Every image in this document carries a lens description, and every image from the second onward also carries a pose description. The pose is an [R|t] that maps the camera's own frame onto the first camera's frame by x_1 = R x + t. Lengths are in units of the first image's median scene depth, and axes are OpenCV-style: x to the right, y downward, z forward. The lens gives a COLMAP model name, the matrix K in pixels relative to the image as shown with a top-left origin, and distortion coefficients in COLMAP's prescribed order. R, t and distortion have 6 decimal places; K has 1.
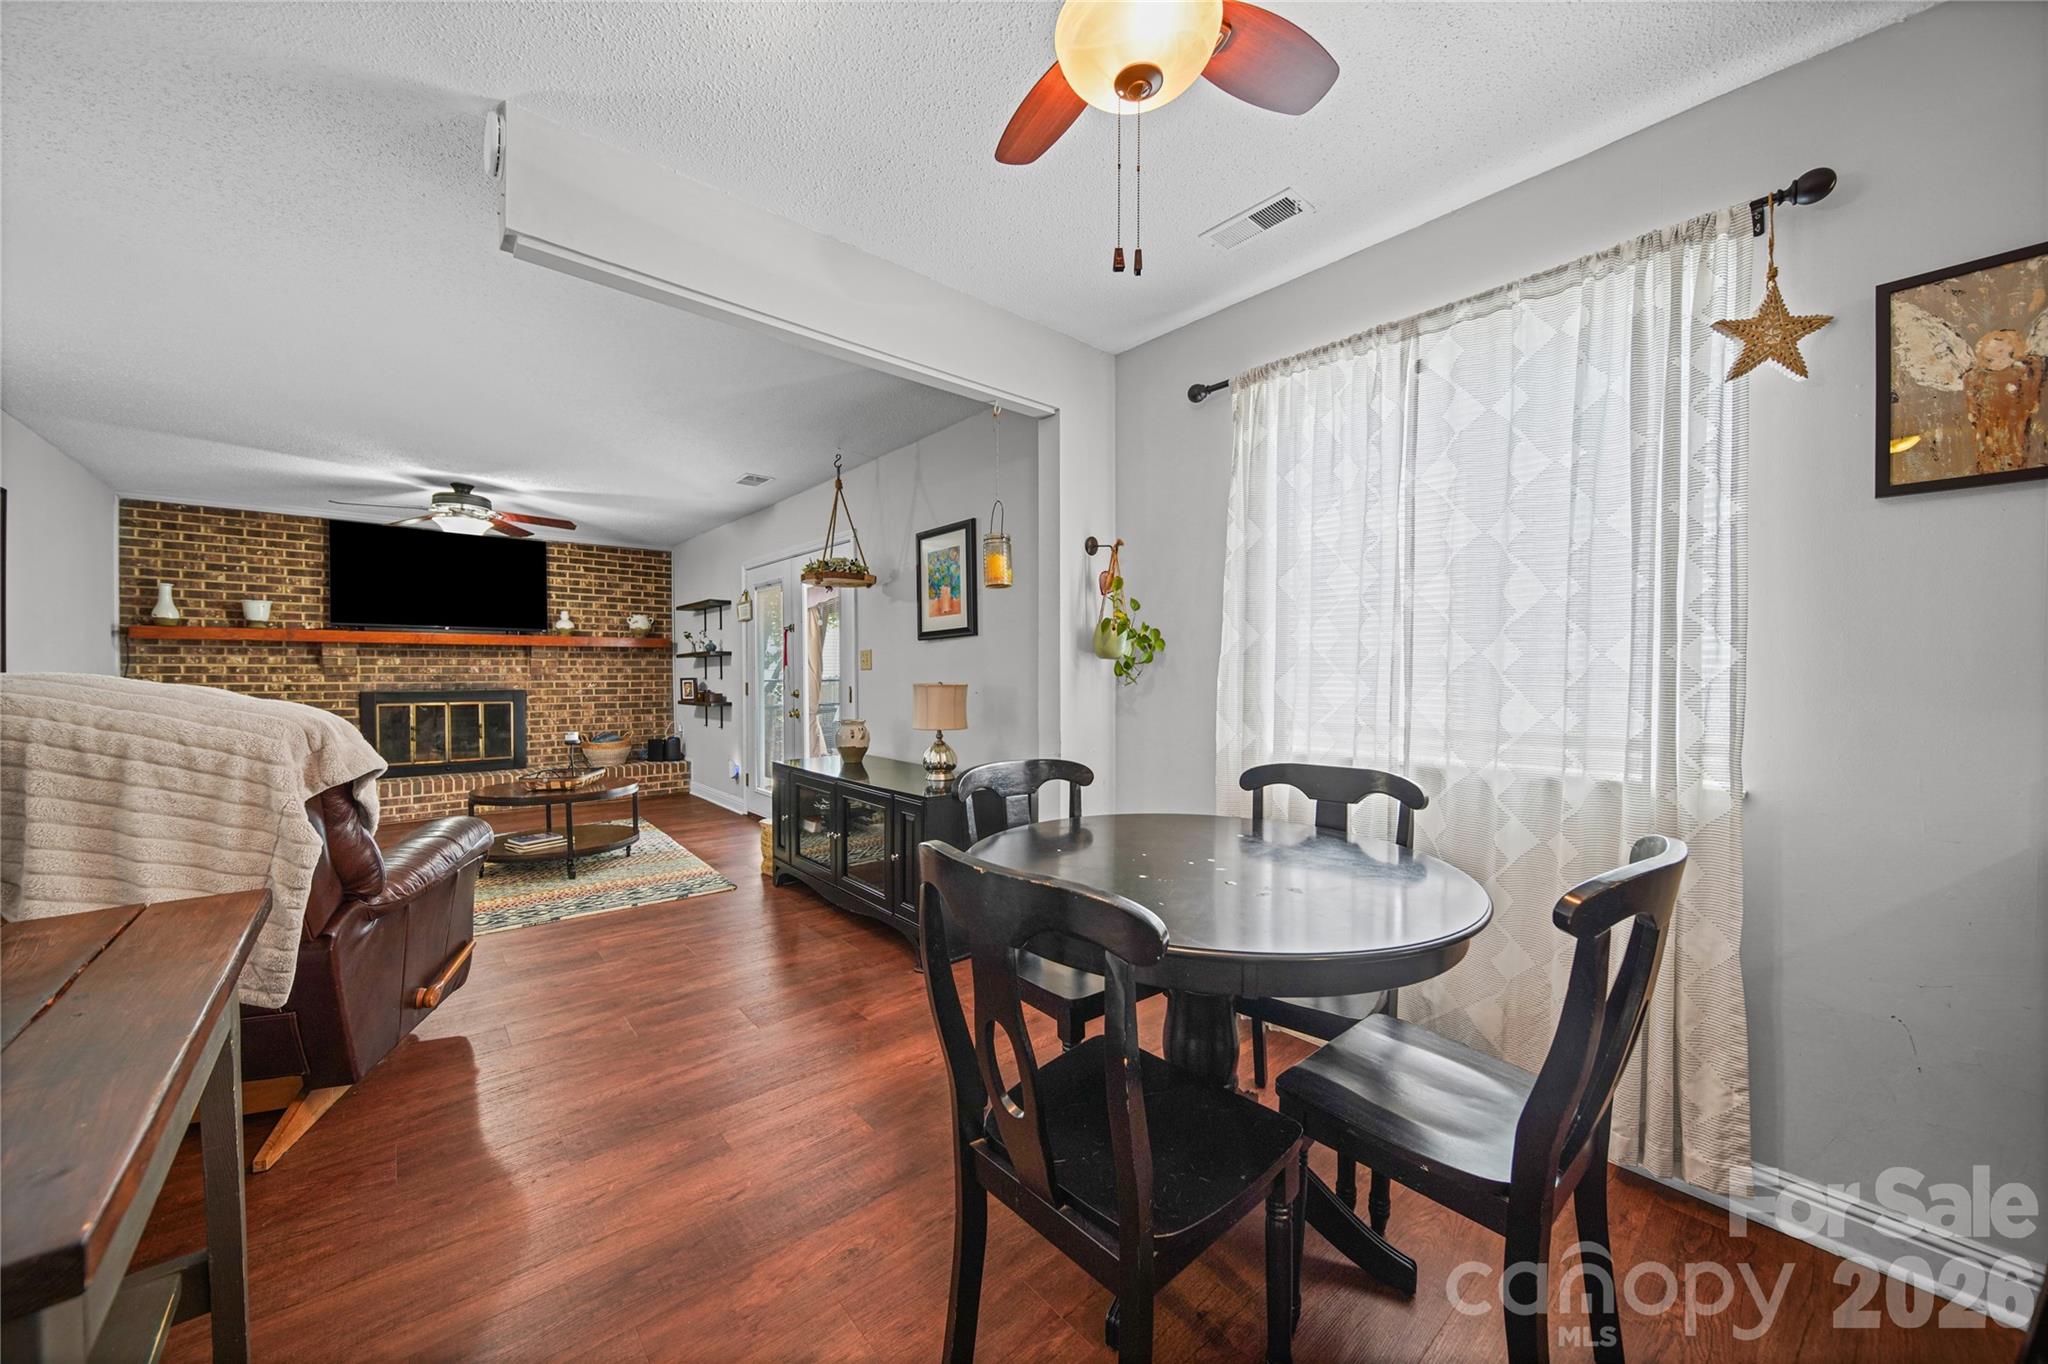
lens RADIAL K [[732.5, 0, 1026.3], [0, 732.5, 665.6], [0, 0, 1]] dist [0.000317, -0.002823]
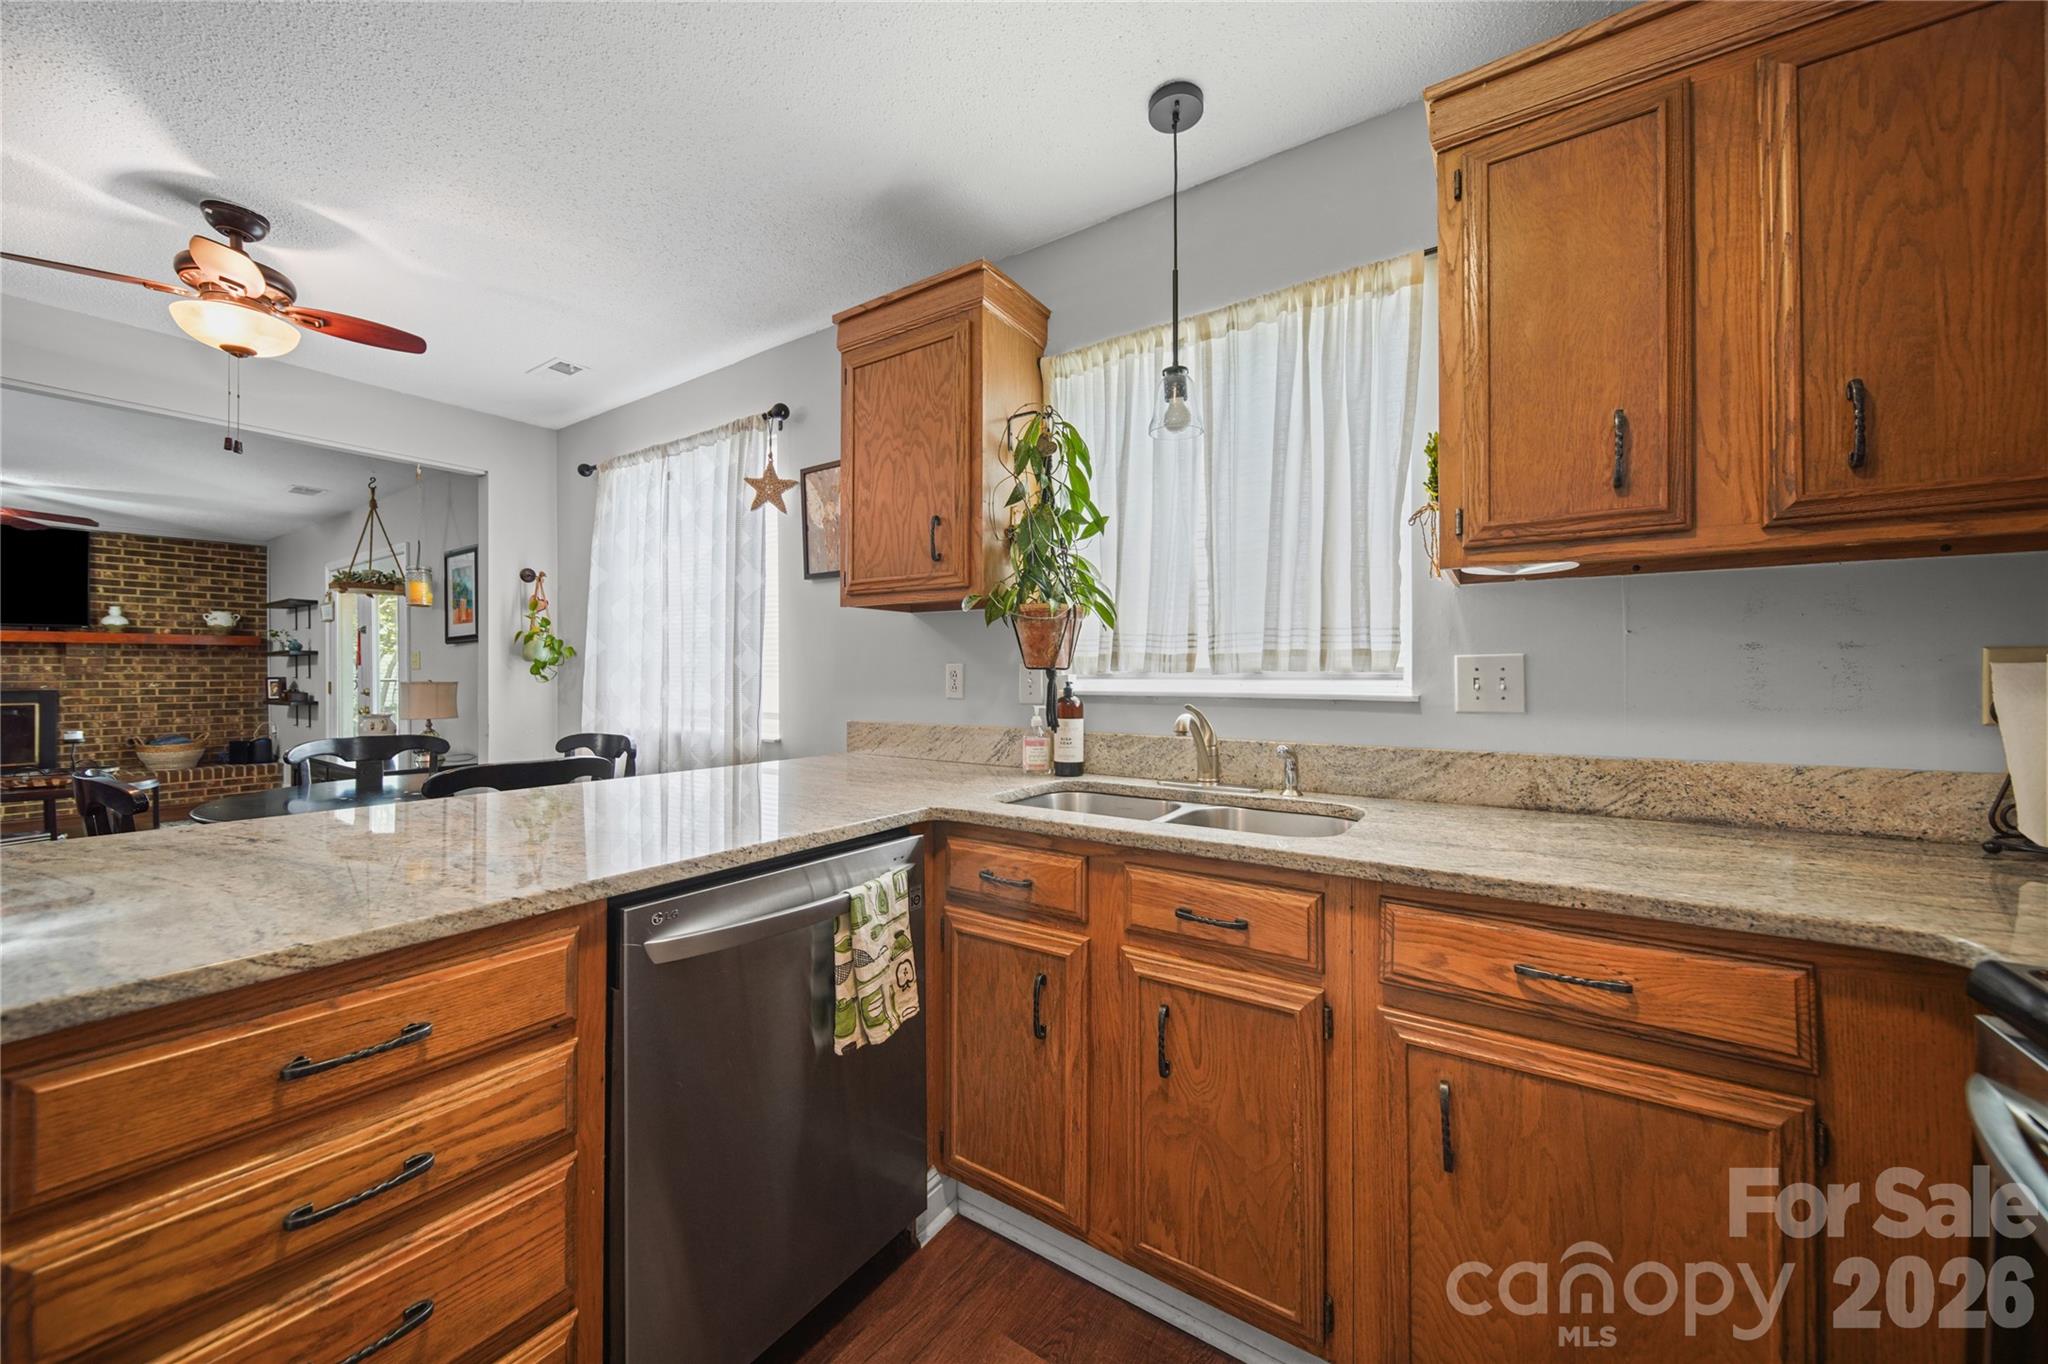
lens RADIAL K [[736.8, 0, 1032.2], [0, 736.8, 660.0], [0, 0, 1]] dist [-0.002070, -0.000307]
pose [[0.965867, 0.004686, 0.258995, 0.309144], [-0.002926, 0.999970, -0.007178, -0.002426], [-0.259021, 0.006175, 0.965852, -0.251180]]
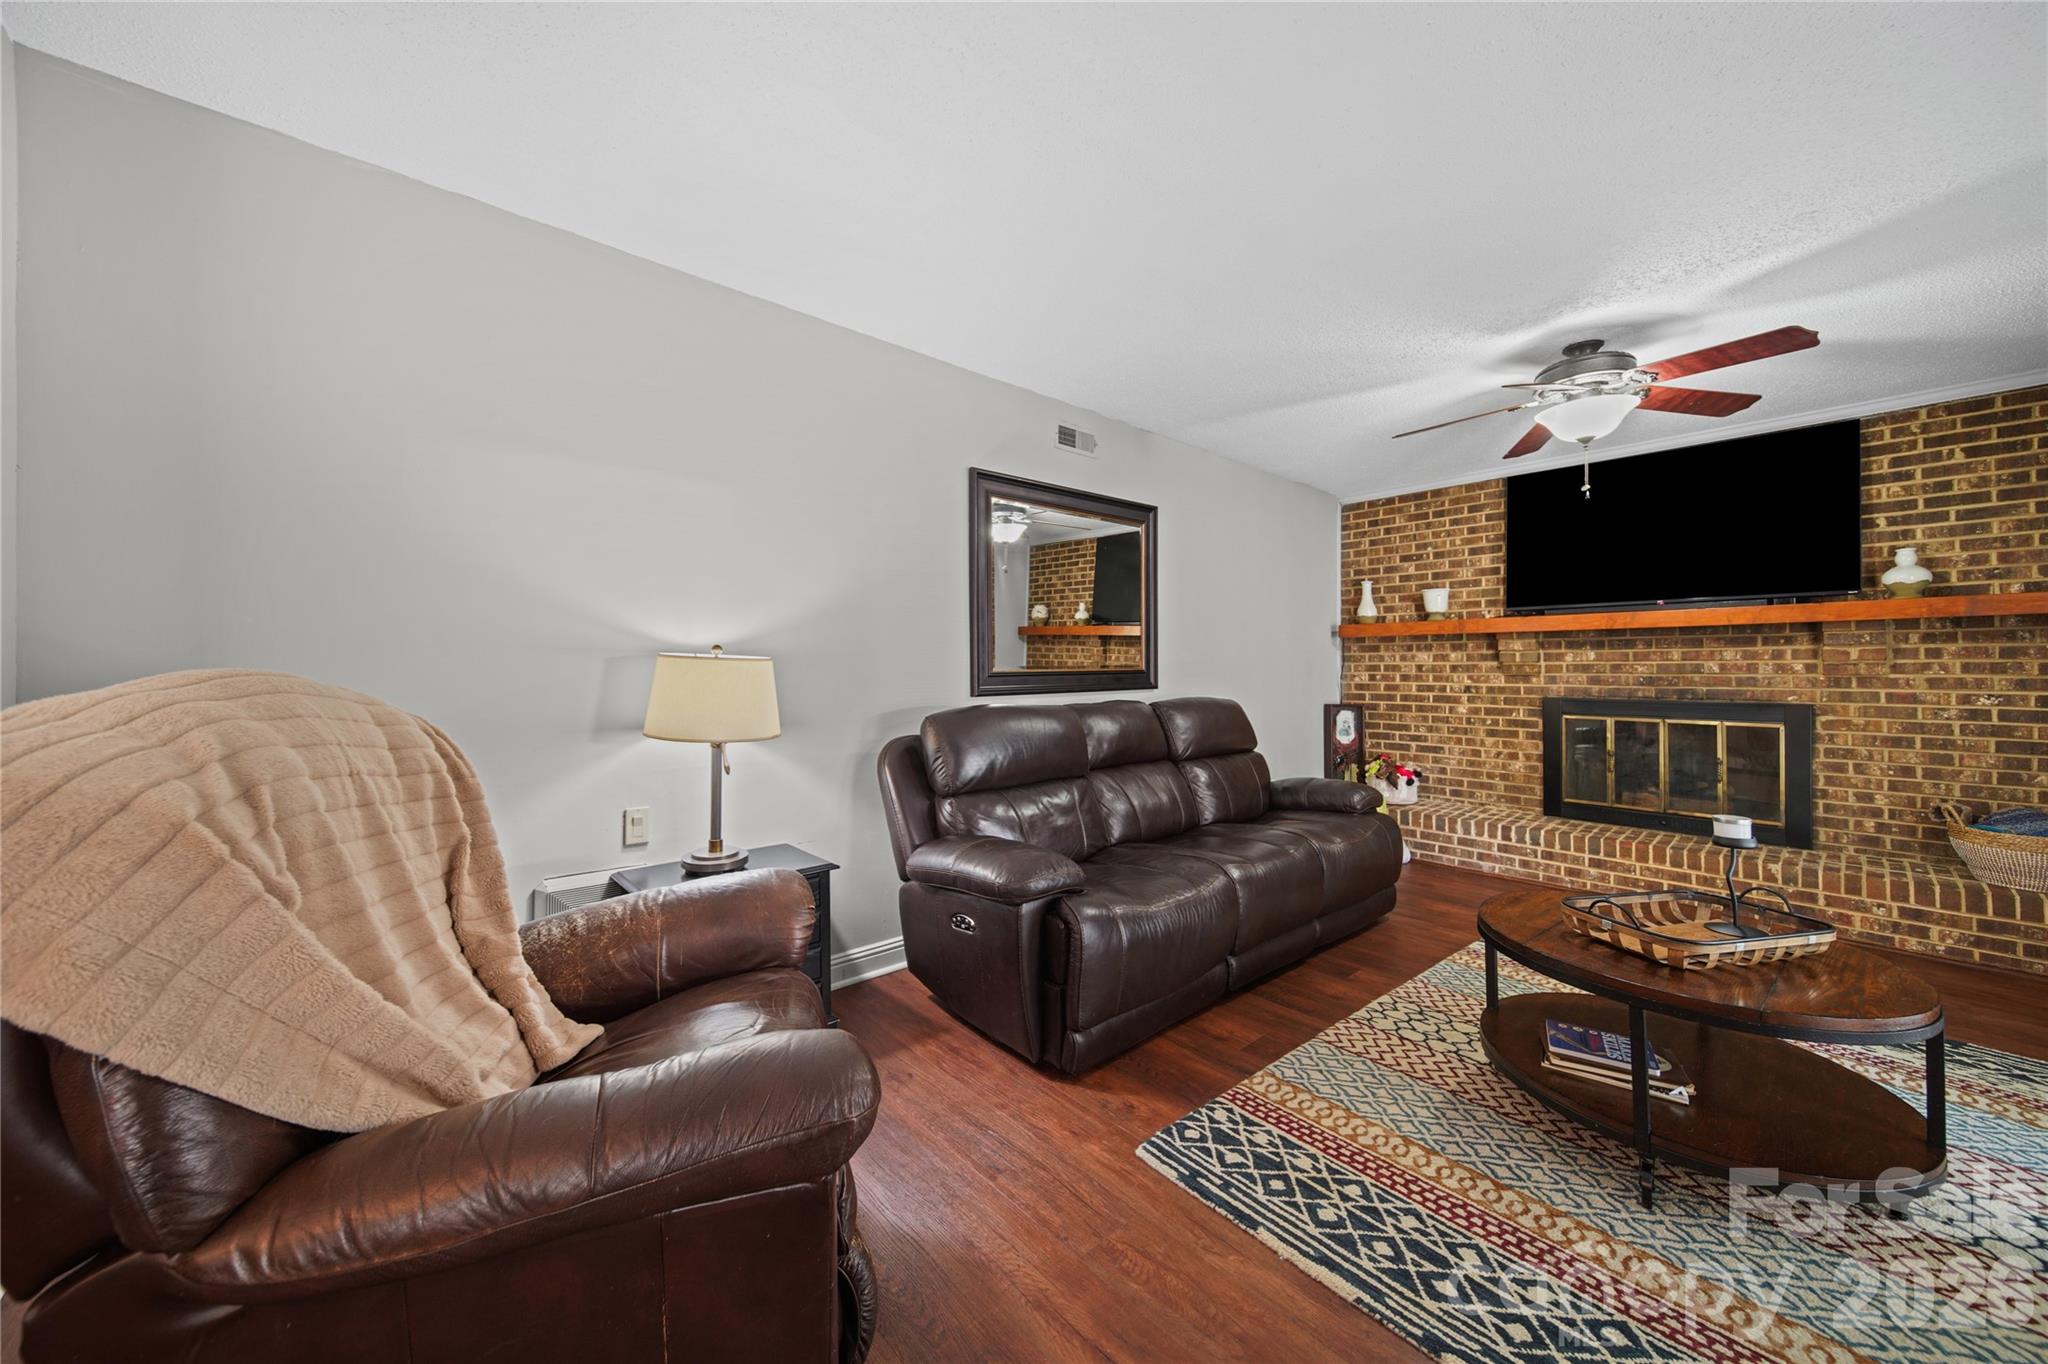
lens RADIAL K [[730.1, 0, 1027.1], [0, 730.1, 673.1], [0, 0, 1]] dist [-0.001097, -0.000660]
pose [[0.005650, 0.003847, -0.999977, -0.170863], [0.005082, 0.999980, 0.003875, 0.005470], [0.999971, -0.005104, 0.005630, 0.479865]]
